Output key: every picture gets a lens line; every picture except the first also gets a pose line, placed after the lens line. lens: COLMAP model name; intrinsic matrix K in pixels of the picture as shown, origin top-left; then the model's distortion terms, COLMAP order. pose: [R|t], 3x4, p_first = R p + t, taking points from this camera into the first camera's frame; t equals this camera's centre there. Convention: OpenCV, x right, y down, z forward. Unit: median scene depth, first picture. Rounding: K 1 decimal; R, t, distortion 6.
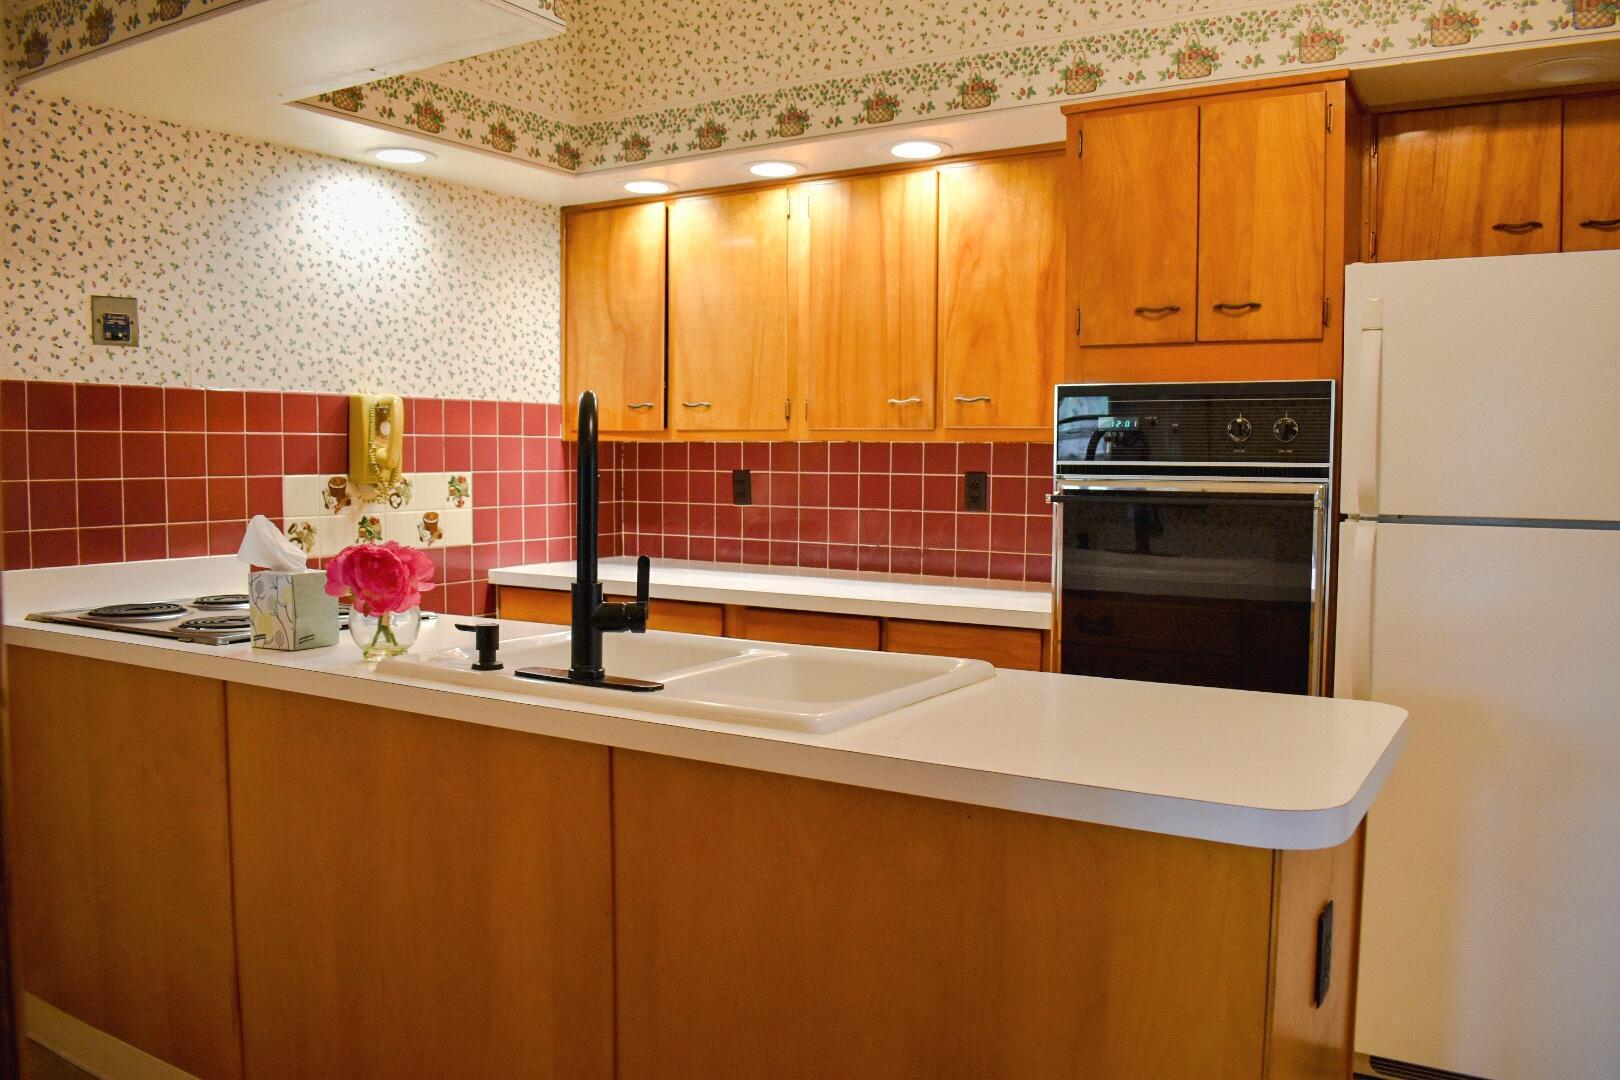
lens RADIAL K [[1270.8, 0, 804.3], [0, 1270.8, 540.1], [0, 0, 1]] dist [-0.100212, 0.020151]
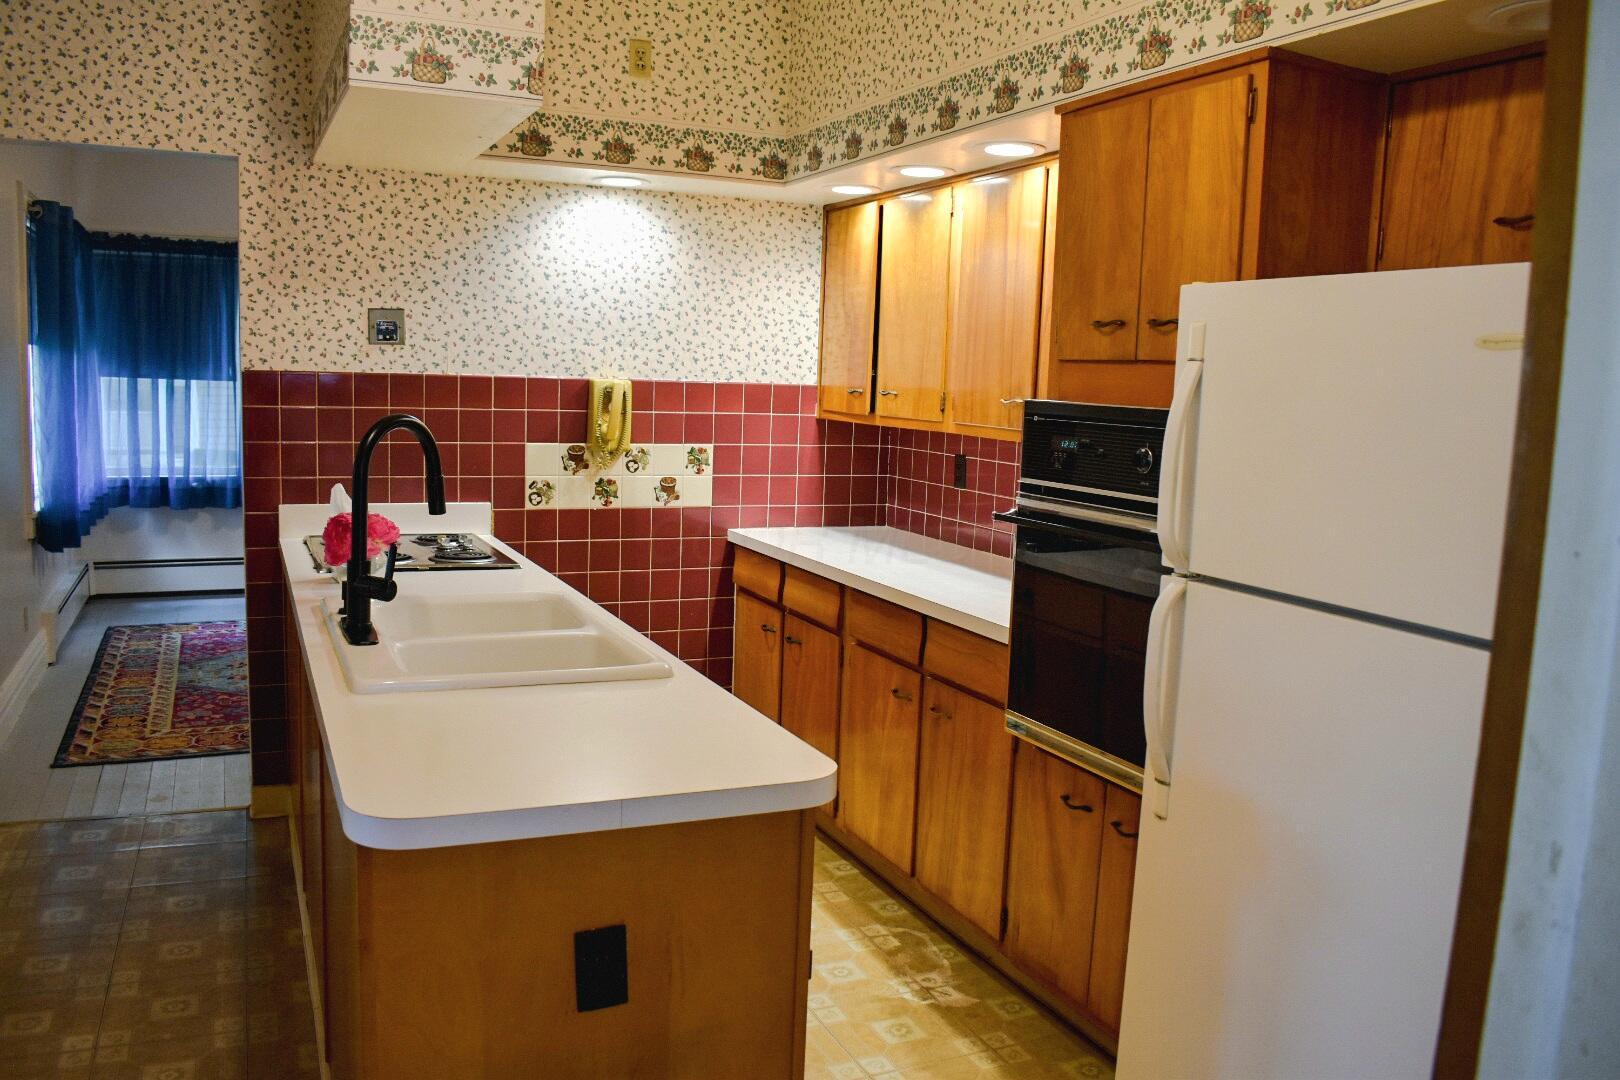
lens RADIAL K [[1270.8, 0, 801.8], [0, 1270.8, 547.7], [0, 0, 1]] dist [-0.100212, 0.020151]
pose [[0.830806, 0.100096, -0.547487, 0.553002], [-0.069473, 0.994652, 0.076426, -0.066014], [0.552209, -0.025459, 0.833317, 0.083130]]
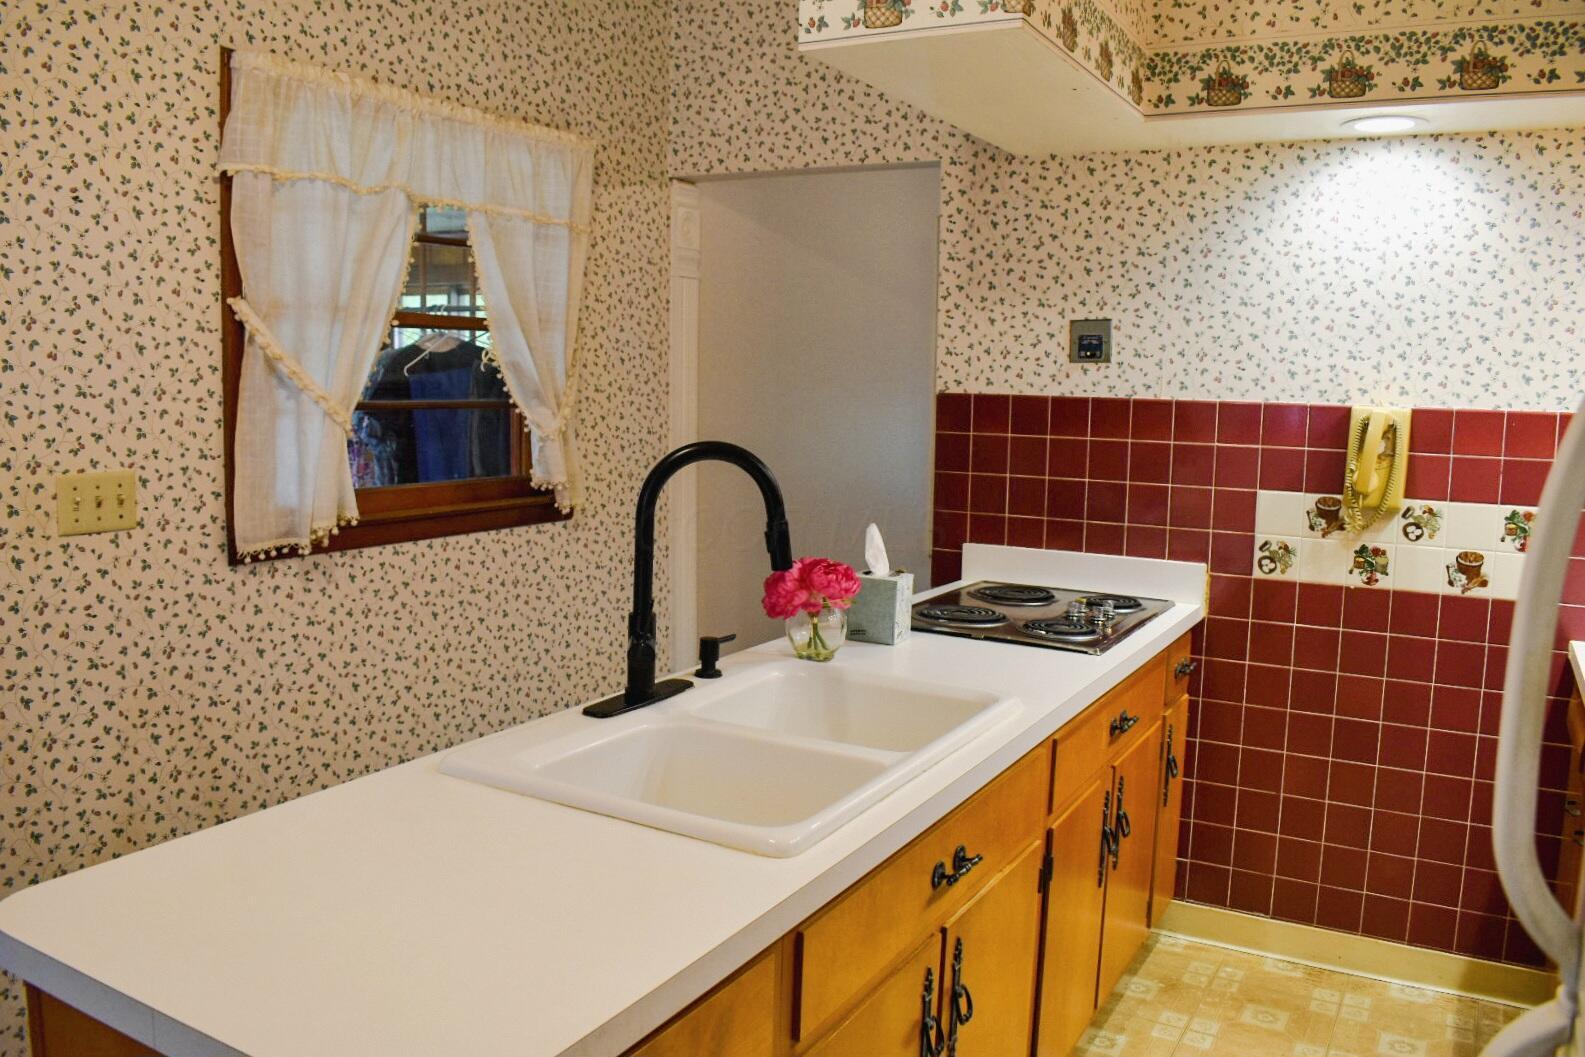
lens RADIAL K [[1243.3, 0, 793.5], [0, 1243.3, 519.0], [0, 0, 1]] dist [-0.100212, 0.020151]
pose [[0.042807, 0.113814, -0.992579, 0.525204], [-0.084970, 0.990305, 0.109888, -0.106944], [0.995464, 0.079635, 0.052063, 0.621609]]
